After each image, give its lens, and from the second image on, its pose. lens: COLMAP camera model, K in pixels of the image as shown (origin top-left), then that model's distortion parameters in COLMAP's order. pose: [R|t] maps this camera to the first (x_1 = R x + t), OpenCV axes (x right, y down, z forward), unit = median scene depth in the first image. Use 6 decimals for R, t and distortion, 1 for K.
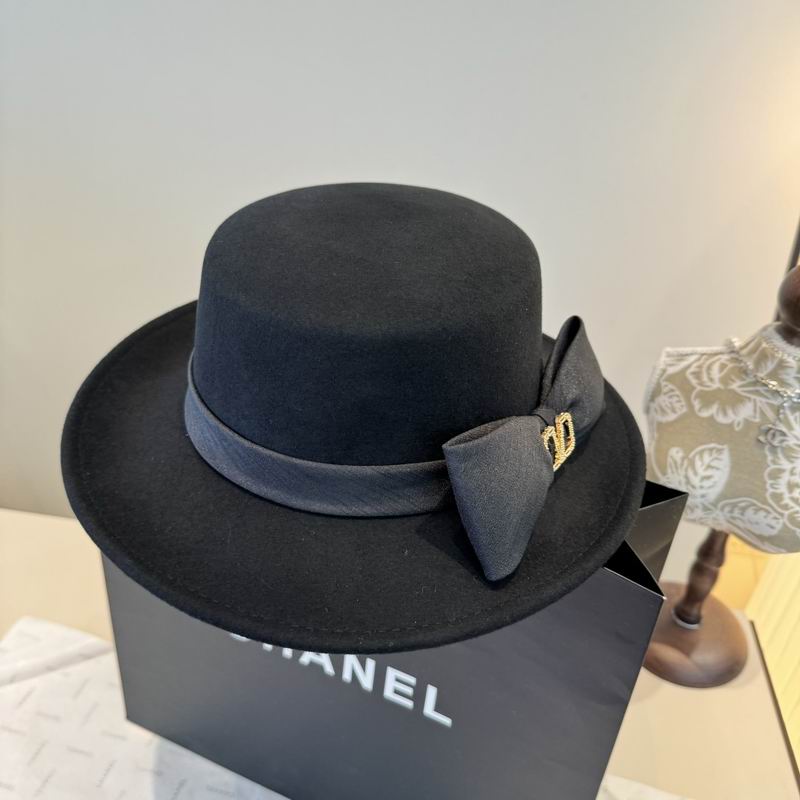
lens RADIAL K [[739.0, 0, 401.2], [0, 739.0, 406.4], [0, 0, 1]] dist [0.043319, -0.176663]
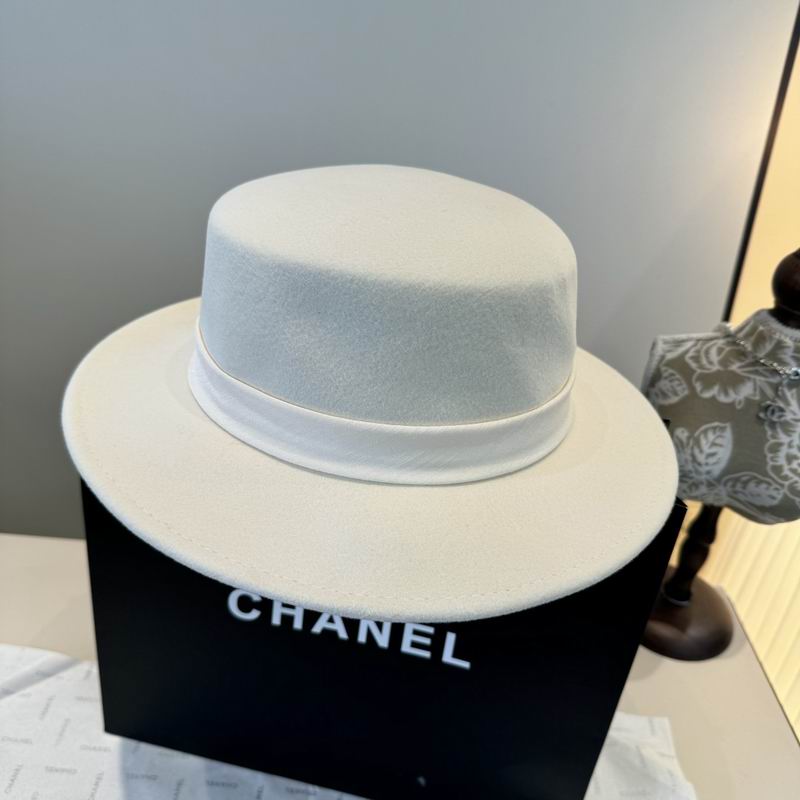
lens RADIAL K [[739.0, 0, 401.2], [0, 739.0, 406.4], [0, 0, 1]] dist [0.043319, -0.176663]
pose [[0.989055, -0.030621, 0.144336, -0.181554], [0.034596, 0.999086, -0.025111, 0.039082], [-0.143435, 0.029830, 0.989210, 0.012977]]
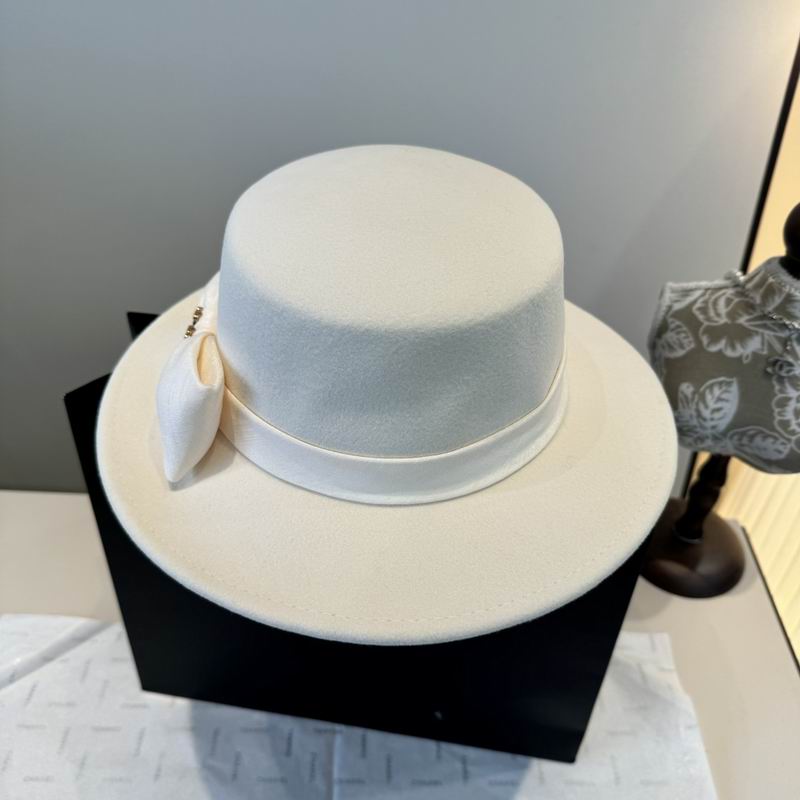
lens RADIAL K [[739.0, 0, 401.2], [0, 739.0, 406.4], [0, 0, 1]] dist [0.043319, -0.176663]
pose [[0.993405, -0.088863, 0.072451, -0.105938], [0.079294, 0.988897, 0.125675, -0.076349], [-0.082814, -0.119101, 0.989422, 0.006983]]
